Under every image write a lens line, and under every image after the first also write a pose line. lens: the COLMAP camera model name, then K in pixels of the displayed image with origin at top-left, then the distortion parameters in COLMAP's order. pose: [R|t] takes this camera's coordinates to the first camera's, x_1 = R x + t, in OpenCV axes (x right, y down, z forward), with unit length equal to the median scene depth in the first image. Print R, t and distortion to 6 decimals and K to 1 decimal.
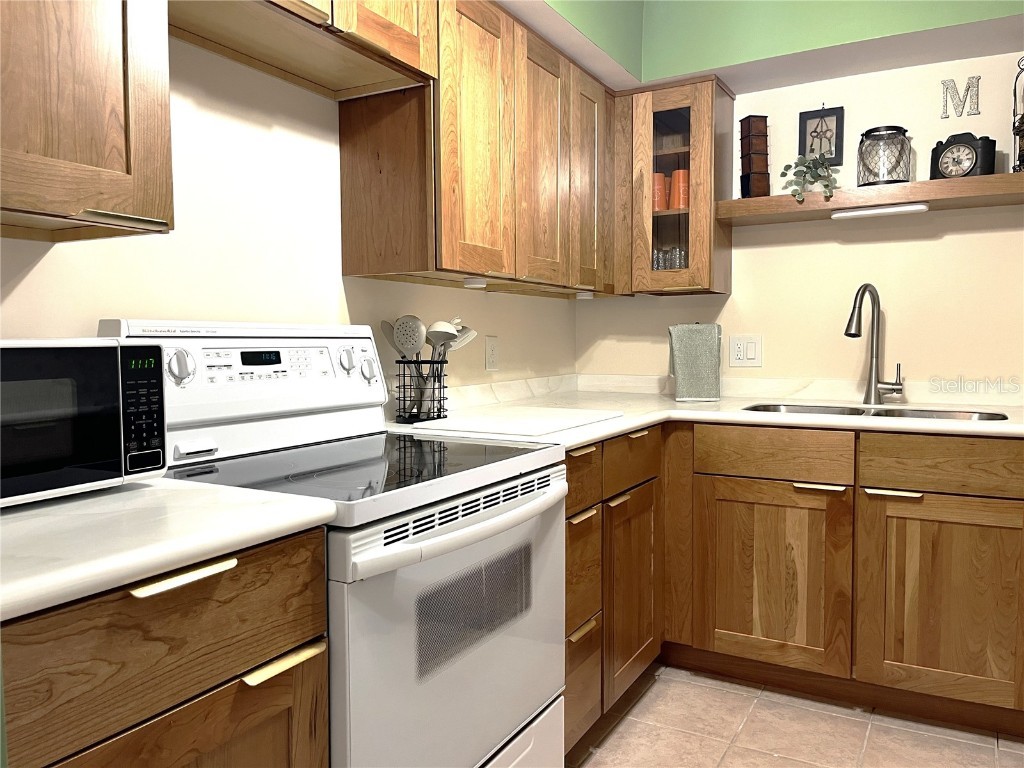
lens RADIAL K [[784.2, 0, 512.0], [0, 784.2, 384.0], [0, 0, 1]] dist [0.064496, -0.087679]
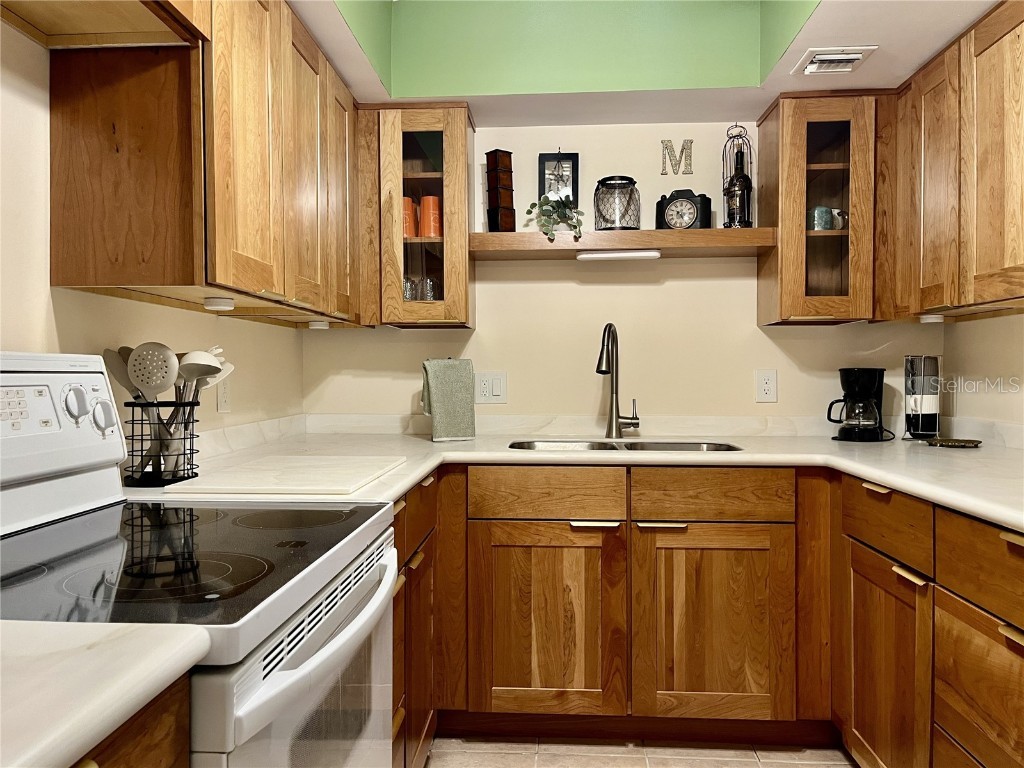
lens RADIAL K [[786.5, 0, 517.2], [0, 786.5, 381.7], [0, 0, 1]] dist [0.073067, -0.100108]
pose [[0.895050, -0.000461, 0.445965, -0.133054], [0.021675, 0.998863, -0.042469, -0.008410], [-0.445438, 0.047678, 0.894042, 0.137442]]
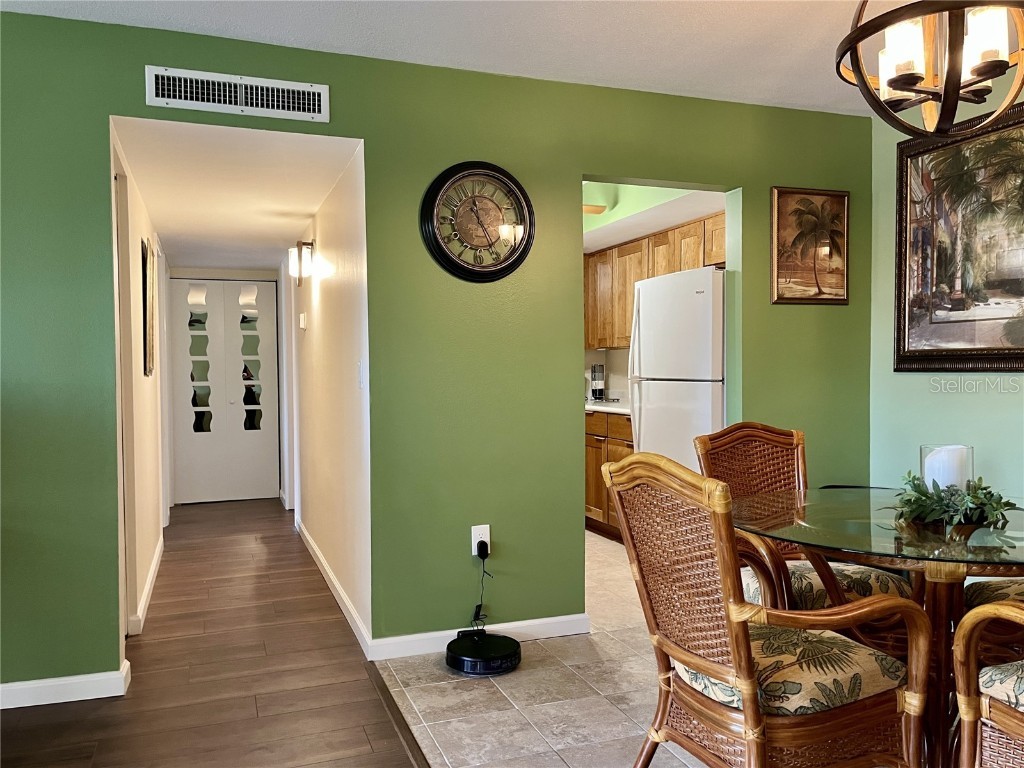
lens RADIAL K [[784.2, 0, 512.0], [0, 784.2, 384.0], [0, 0, 1]] dist [0.064496, -0.087679]
pose [[0.656477, -0.013135, 0.754231, -1.267122], [0.046988, 0.998619, -0.023507, 0.032944], [-0.752881, 0.050872, 0.656188, -0.603399]]
